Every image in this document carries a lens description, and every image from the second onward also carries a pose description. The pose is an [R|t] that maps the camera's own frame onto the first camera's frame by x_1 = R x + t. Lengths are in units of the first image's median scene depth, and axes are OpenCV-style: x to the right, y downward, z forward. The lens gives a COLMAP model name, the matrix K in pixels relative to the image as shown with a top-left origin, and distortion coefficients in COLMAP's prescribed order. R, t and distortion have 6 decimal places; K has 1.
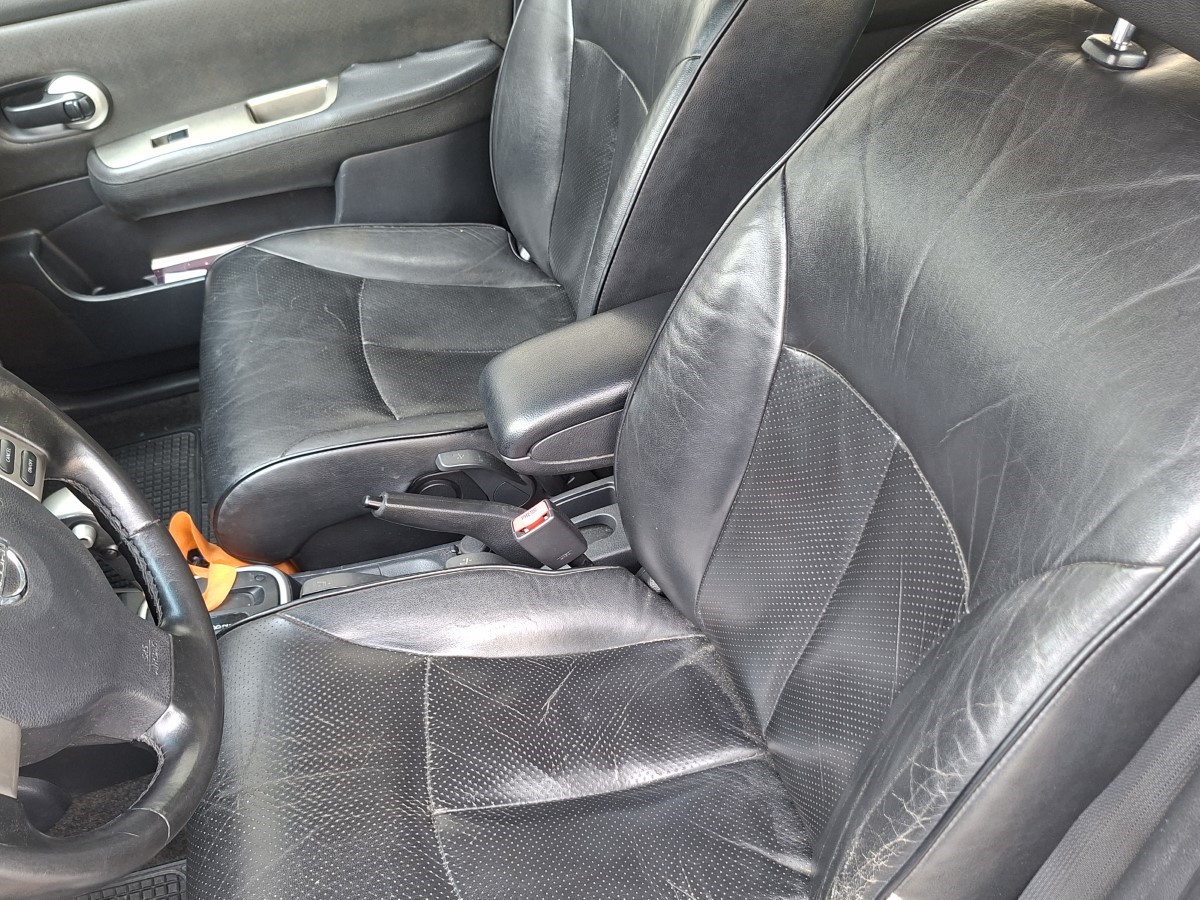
lens RADIAL K [[1058.6, 0, 601.4], [0, 1058.6, 460.9], [0, 0, 1]] dist [0.022780, -0.073261]
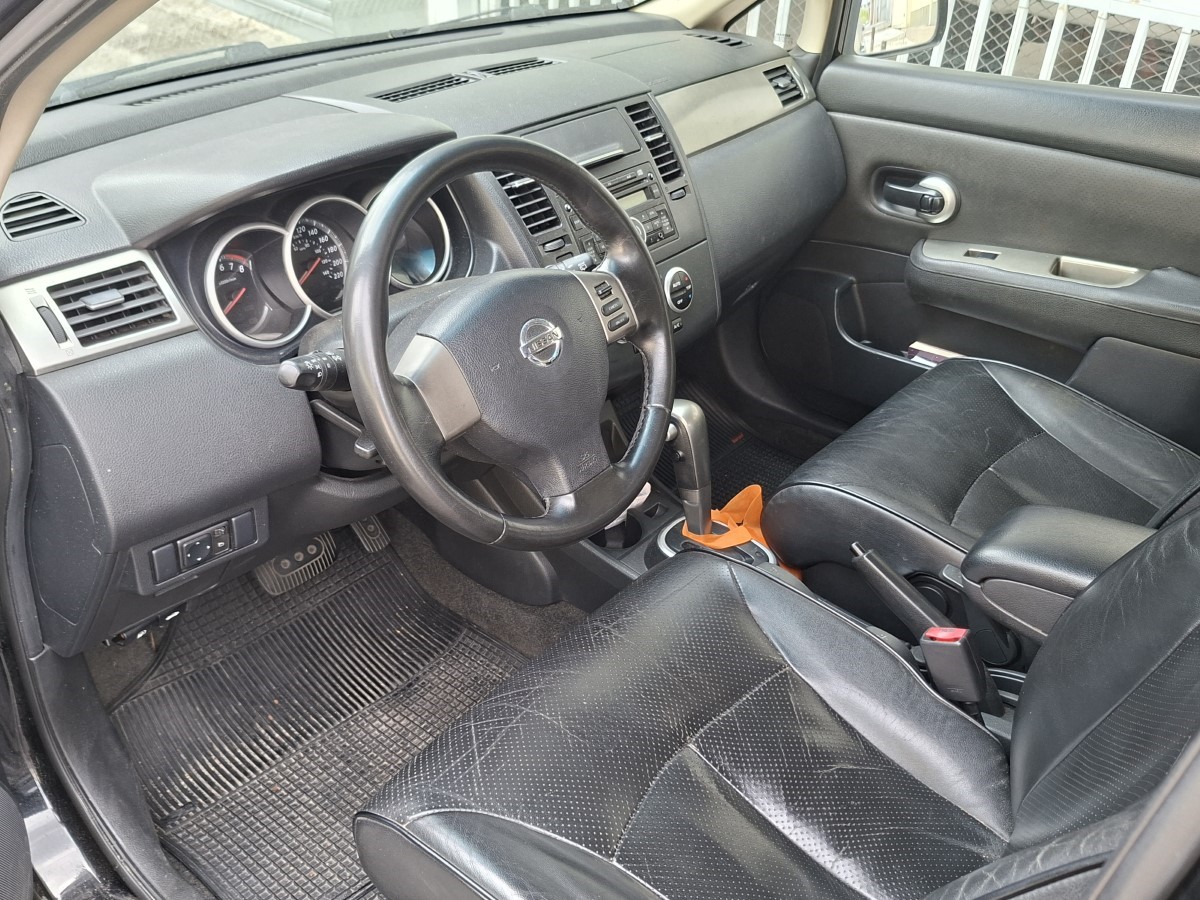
lens RADIAL K [[1058.6, 0, 599.8], [0, 1058.6, 447.3], [0, 0, 1]] dist [0.022780, -0.073261]
pose [[0.566657, 0.497139, -0.657079, 0.230319], [-0.600924, 0.794961, 0.083230, 0.017262], [0.563729, 0.347691, 0.749213, -0.031944]]
